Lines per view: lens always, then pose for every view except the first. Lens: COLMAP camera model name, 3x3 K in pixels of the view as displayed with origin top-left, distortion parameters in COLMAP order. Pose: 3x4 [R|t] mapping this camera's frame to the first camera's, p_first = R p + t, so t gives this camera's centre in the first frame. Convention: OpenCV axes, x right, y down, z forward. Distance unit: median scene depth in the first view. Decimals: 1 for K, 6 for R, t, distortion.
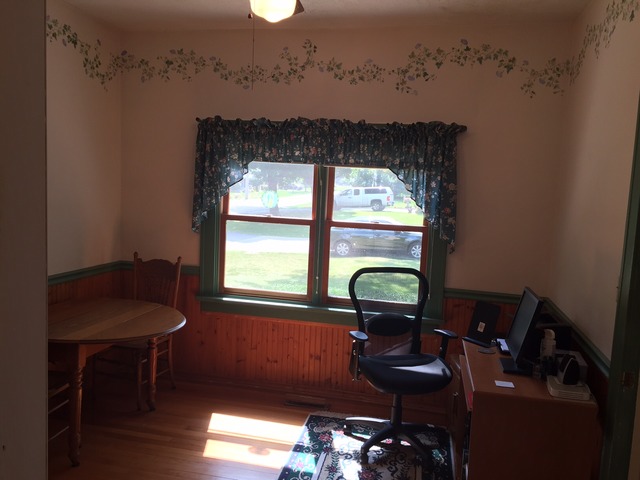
lens RADIAL K [[540.7, 0, 320.0], [0, 540.7, 240.0], [0, 0, 1]] dist [0.078597, -0.098445]
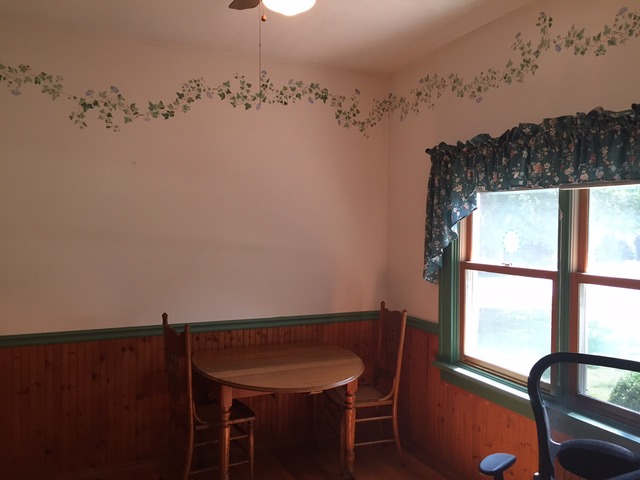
lens RADIAL K [[540.7, 0, 320.0], [0, 540.7, 240.0], [0, 0, 1]] dist [0.078597, -0.098445]
pose [[0.587231, -0.022137, -0.809117, 0.367291], [-0.058319, 0.995871, -0.069572, -0.012116], [0.807316, 0.088042, 0.583515, 0.380591]]
